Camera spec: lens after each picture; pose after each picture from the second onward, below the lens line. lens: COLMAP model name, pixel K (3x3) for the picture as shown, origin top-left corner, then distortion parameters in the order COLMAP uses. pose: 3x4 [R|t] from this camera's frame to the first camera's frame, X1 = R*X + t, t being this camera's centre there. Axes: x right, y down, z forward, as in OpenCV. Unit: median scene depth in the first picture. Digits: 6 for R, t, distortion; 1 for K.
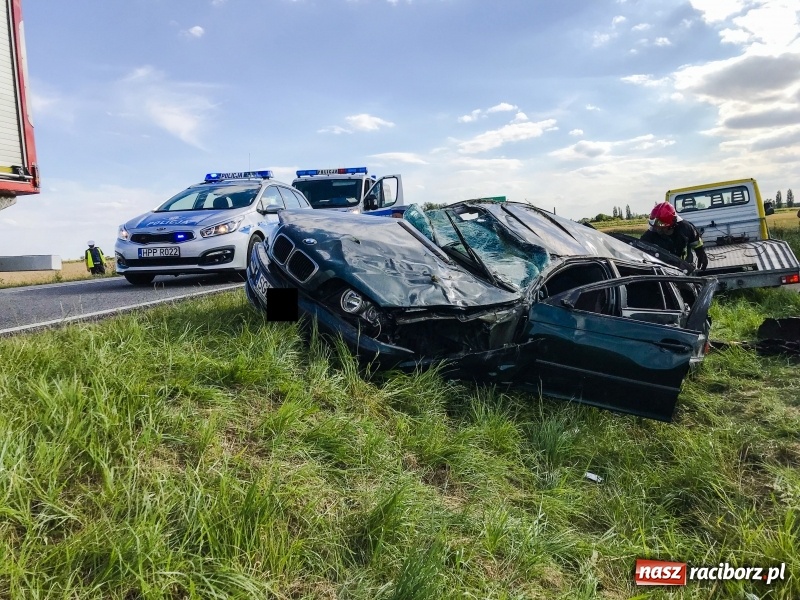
lens RADIAL K [[670.7, 0, 385.5], [0, 670.7, 251.2], [0, 0, 1]] dist [-0.020498, 0.012684]
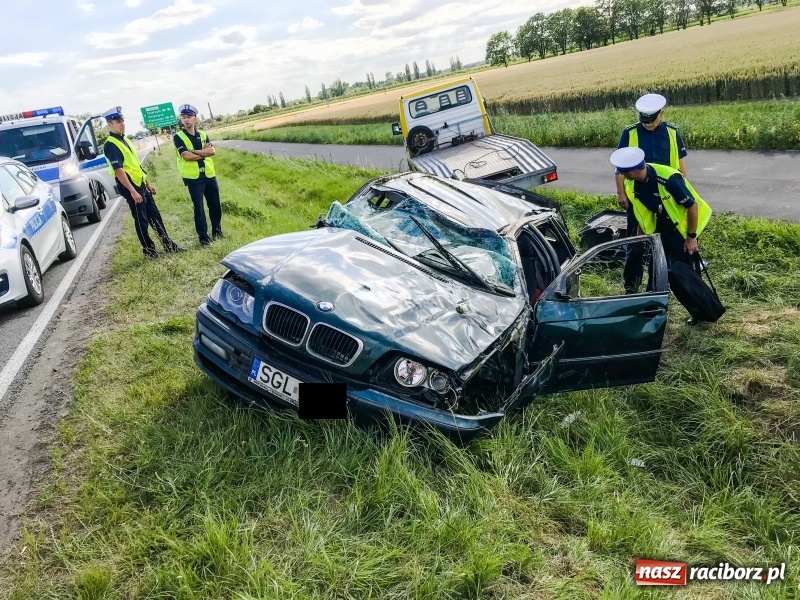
lens RADIAL K [[666.4, 0, 401.7], [0, 666.4, 286.5], [0, 0, 1]] dist [0.026183, -0.006376]
pose [[0.861058, -0.240814, 0.447869, -0.114545], [0.144652, 0.960365, 0.238275, -0.063279], [-0.487498, -0.140384, 0.861765, 0.095445]]
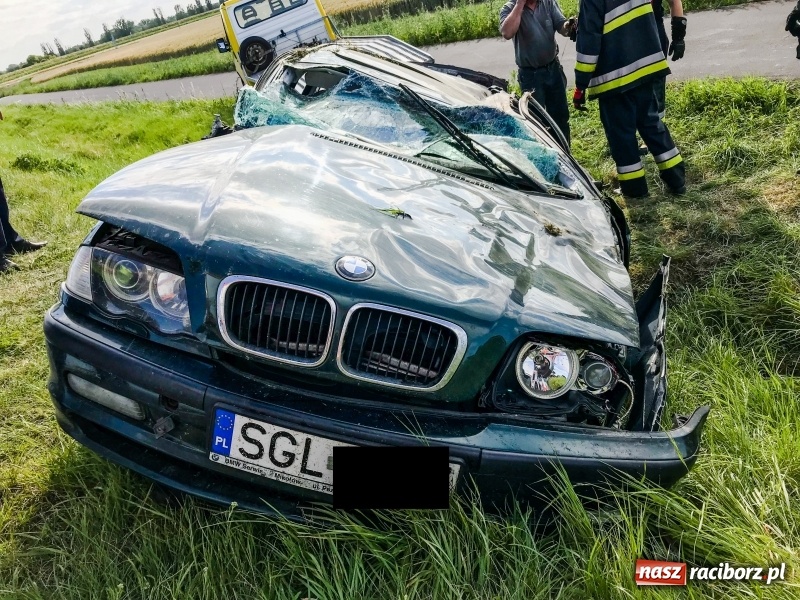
lens RADIAL K [[666.4, 0, 401.7], [0, 666.4, 286.5], [0, 0, 1]] dist [0.026183, -0.006376]
pose [[0.678582, -0.427384, 0.597385, -0.093947], [0.234236, 0.896744, 0.375479, -0.039557], [-0.696175, -0.114865, 0.708623, 0.229331]]
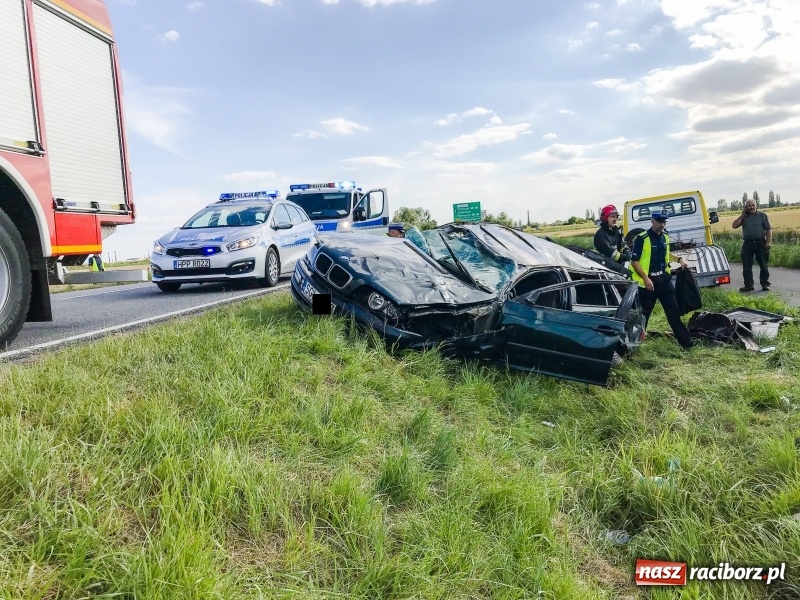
lens RADIAL K [[664.8, 0, 400.0], [0, 664.8, 300.0], [0, 0, 1]] dist [0.019921, -0.002585]
pose [[0.998296, -0.014237, 0.056591, -0.023632], [0.010412, 0.997678, 0.067313, -0.006204], [-0.057418, -0.066609, 0.996126, -0.113741]]
